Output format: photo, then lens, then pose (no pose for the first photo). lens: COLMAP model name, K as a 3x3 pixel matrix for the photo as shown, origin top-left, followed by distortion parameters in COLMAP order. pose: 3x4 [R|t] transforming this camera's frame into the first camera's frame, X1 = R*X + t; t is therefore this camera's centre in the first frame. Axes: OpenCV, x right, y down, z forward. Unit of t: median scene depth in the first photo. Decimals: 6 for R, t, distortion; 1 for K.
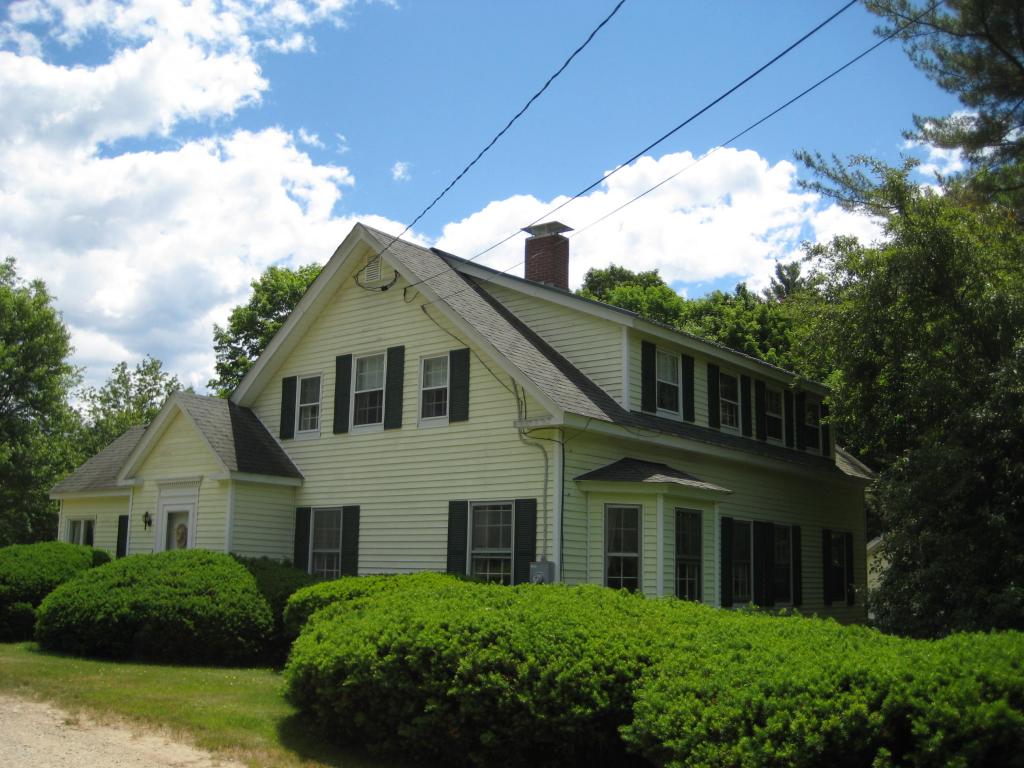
lens RADIAL K [[1055.7, 0, 517.6], [0, 1055.7, 392.2], [0, 0, 1]] dist [-0.097249, 0.000000]
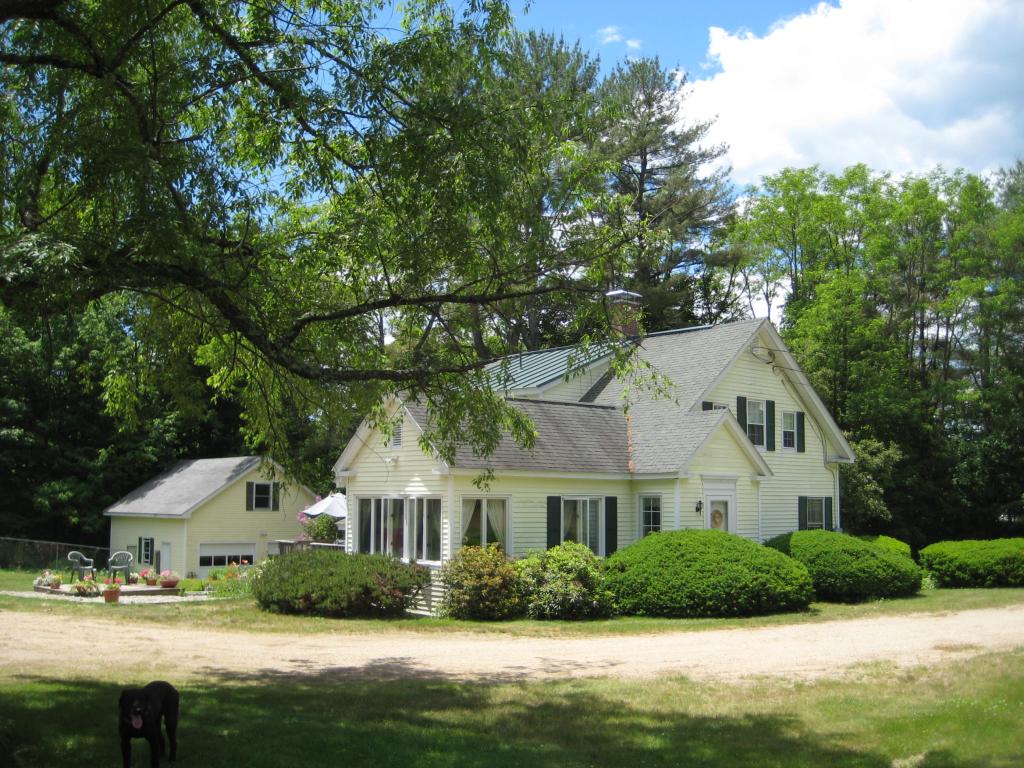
lens RADIAL K [[1055.7, 0, 508.7], [0, 1055.7, 390.3], [0, 0, 1]] dist [-0.097249, 0.000000]
pose [[0.191157, 0.092169, 0.977223, -1.861067], [-0.164257, 0.984546, -0.060729, 0.111575], [-0.967718, -0.148906, 0.203342, 1.106007]]
